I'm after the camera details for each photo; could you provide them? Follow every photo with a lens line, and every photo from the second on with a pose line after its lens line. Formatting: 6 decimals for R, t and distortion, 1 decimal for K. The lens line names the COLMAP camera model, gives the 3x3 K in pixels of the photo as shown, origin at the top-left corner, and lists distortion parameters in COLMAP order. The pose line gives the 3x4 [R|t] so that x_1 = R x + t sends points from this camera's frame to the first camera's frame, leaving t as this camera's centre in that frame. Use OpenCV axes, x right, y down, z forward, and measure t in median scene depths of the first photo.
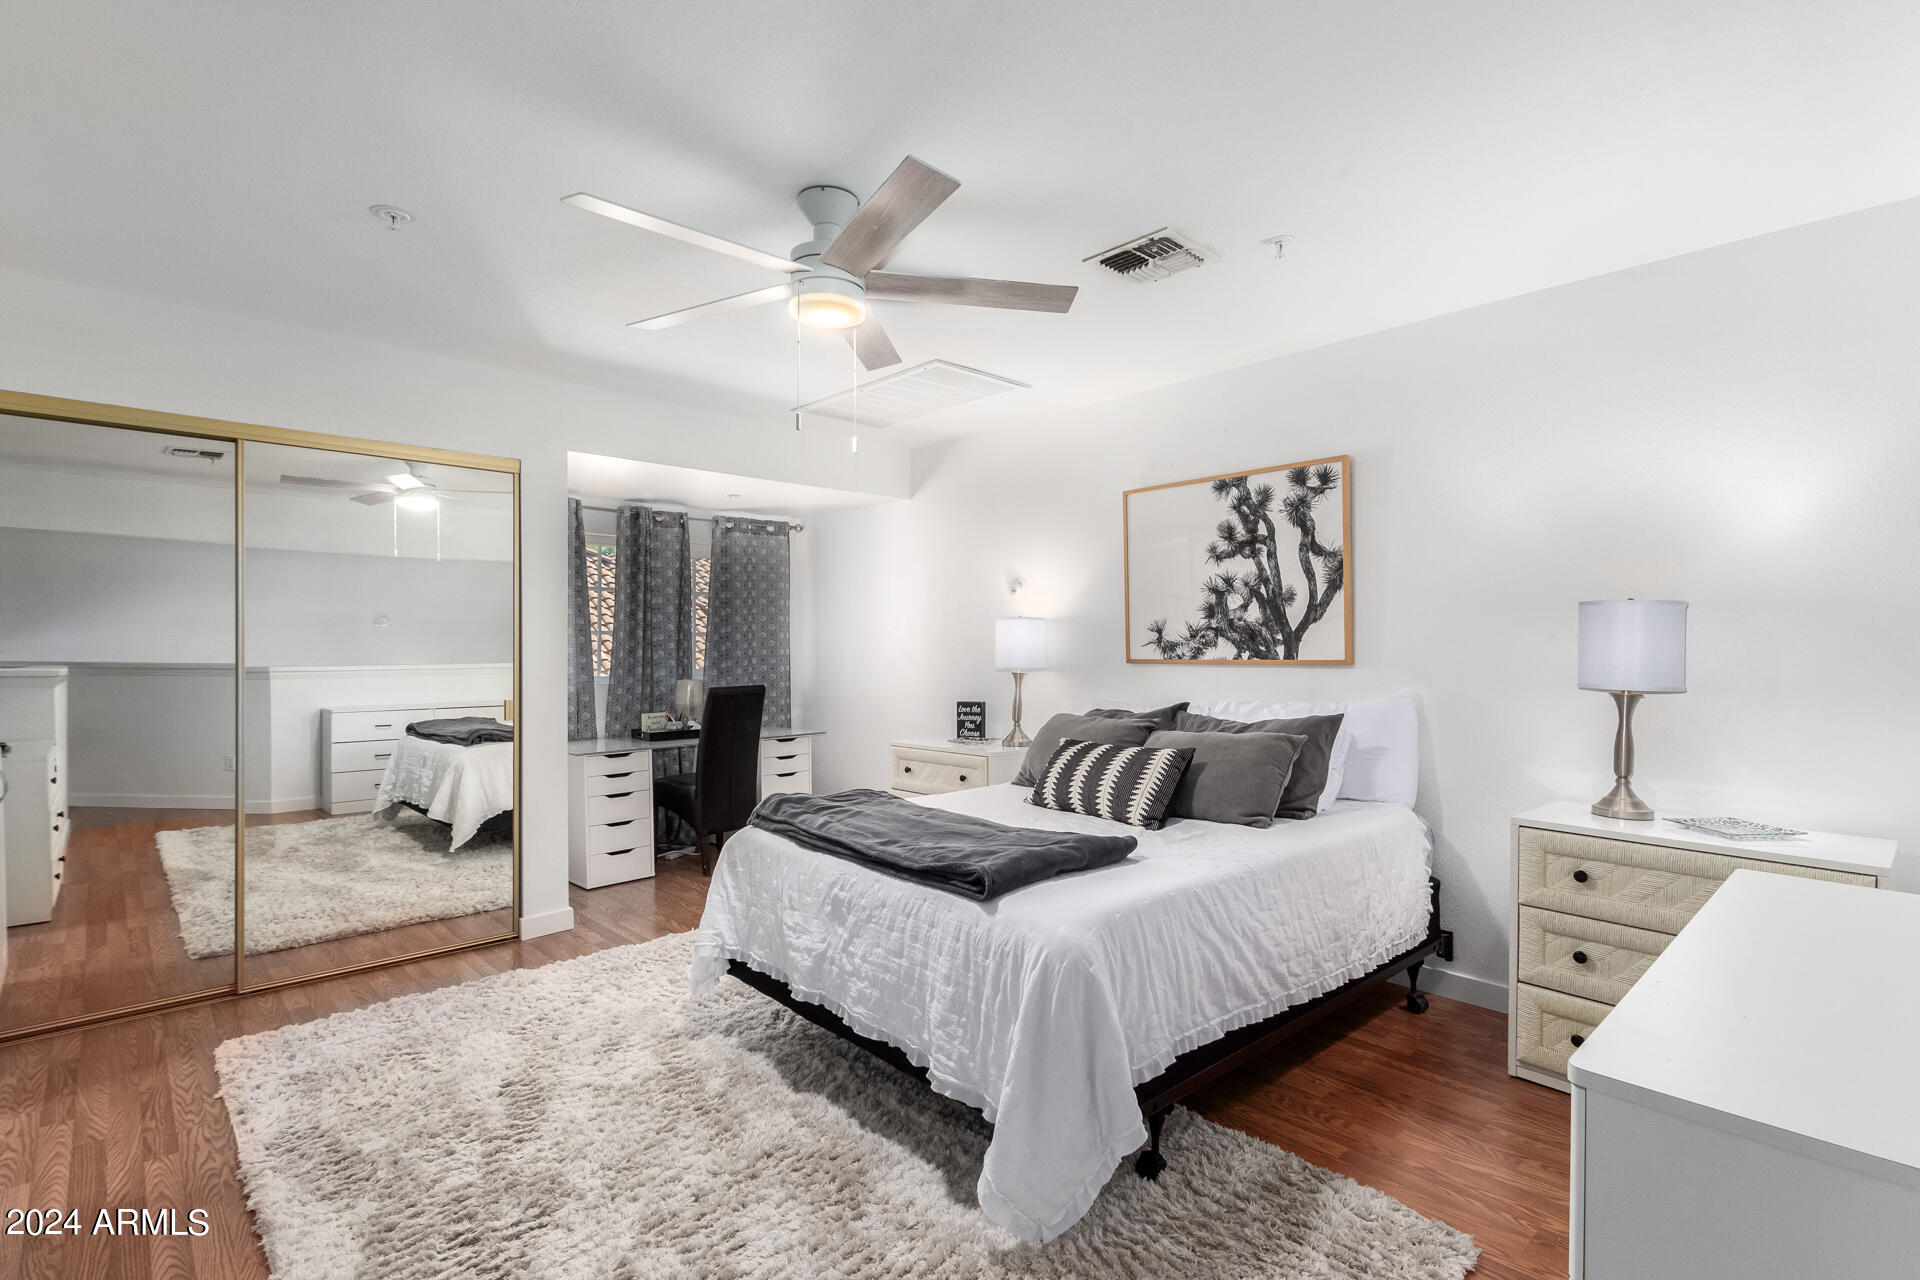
lens RADIAL K [[917.5, 0, 979.8], [0, 917.5, 651.5], [0, 0, 1]] dist [0.008482, -0.000398]
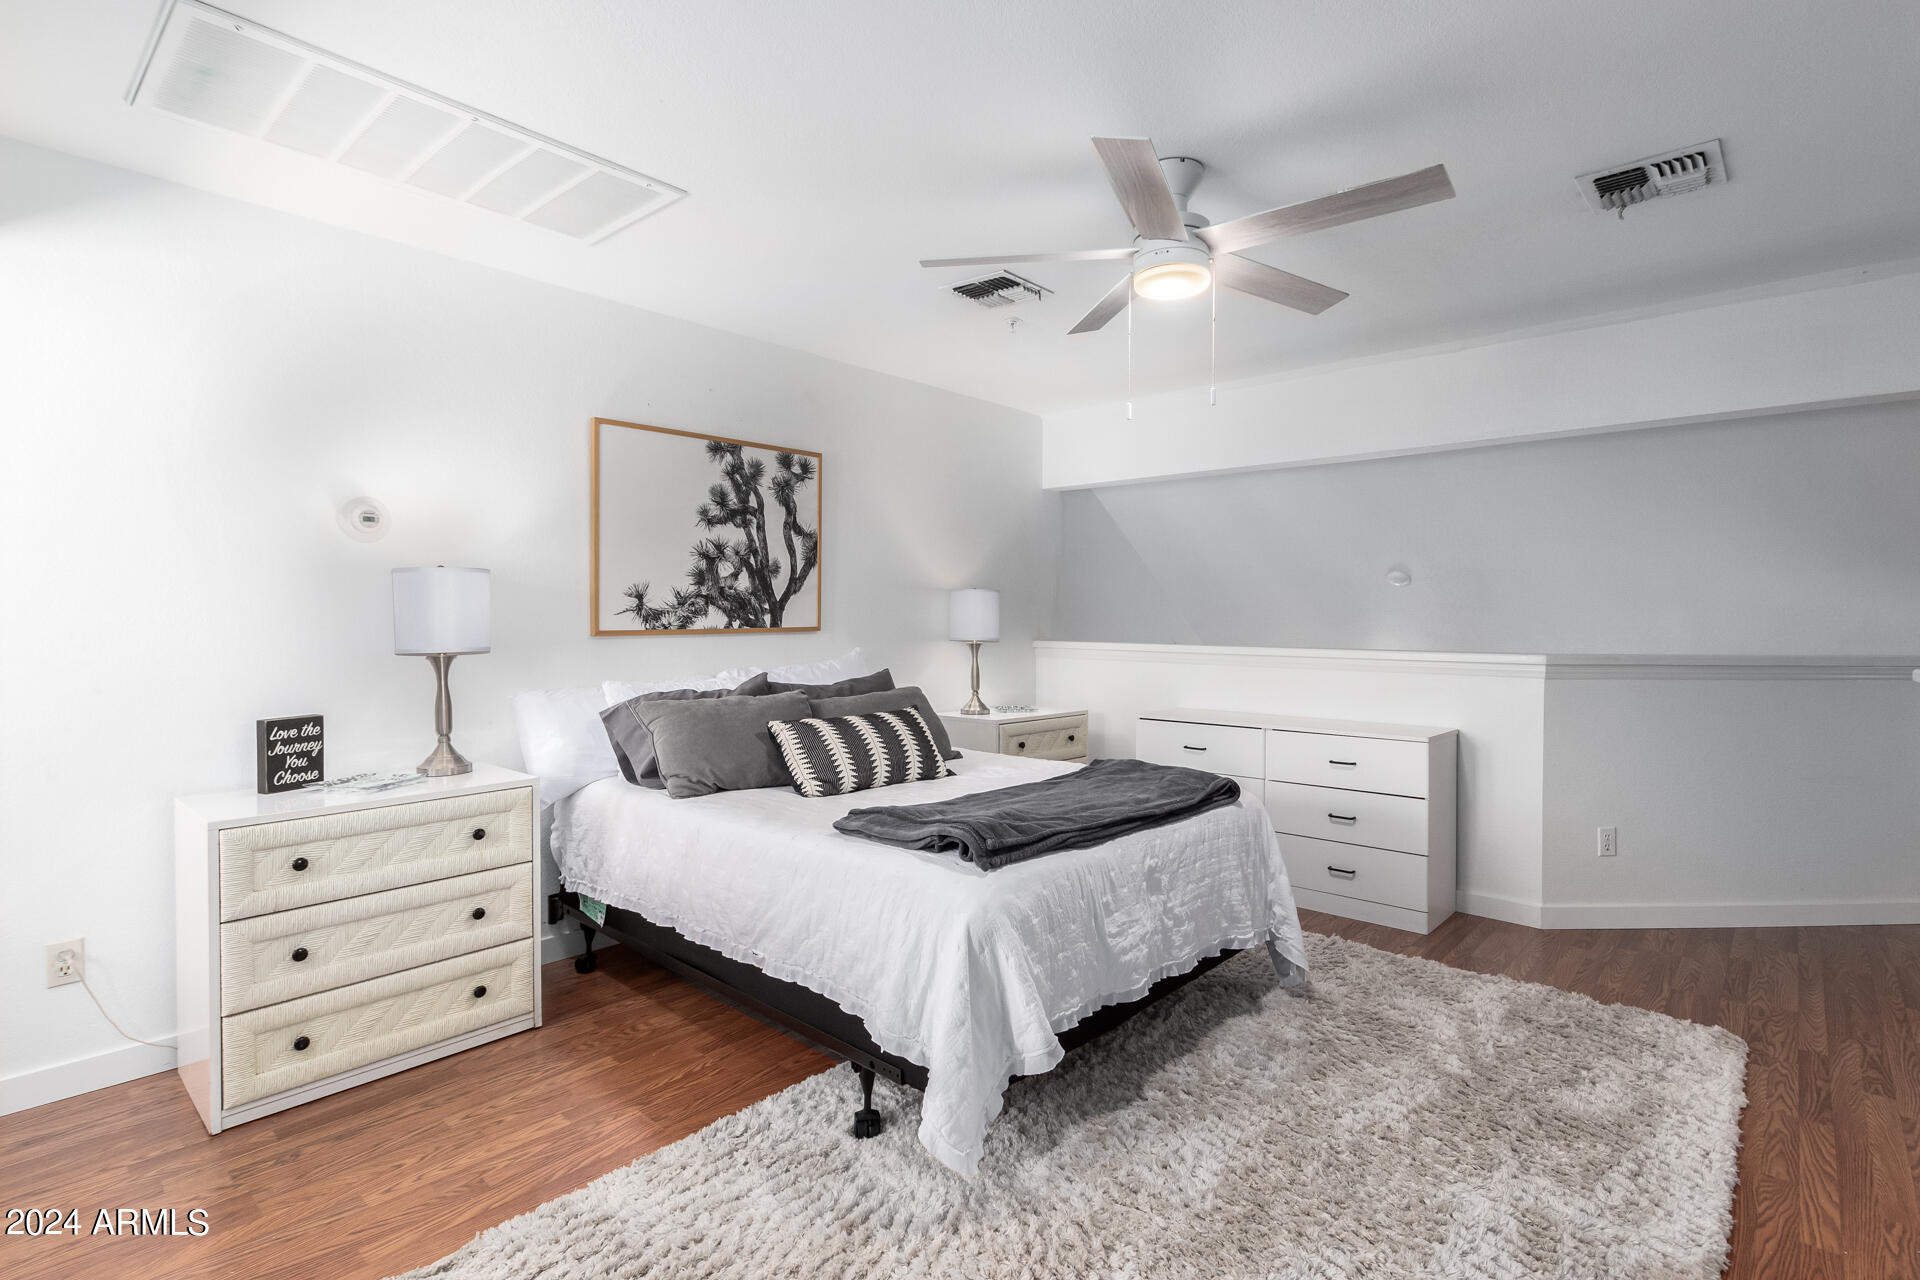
lens RADIAL K [[917.5, 0, 980.9], [0, 917.5, 624.8], [0, 0, 1]] dist [0.008482, -0.000398]
pose [[-0.082954, -0.011975, 0.996481, -0.730421], [0.002211, 0.999923, 0.012200, -0.006527], [-0.996551, 0.003215, -0.082921, 0.816109]]
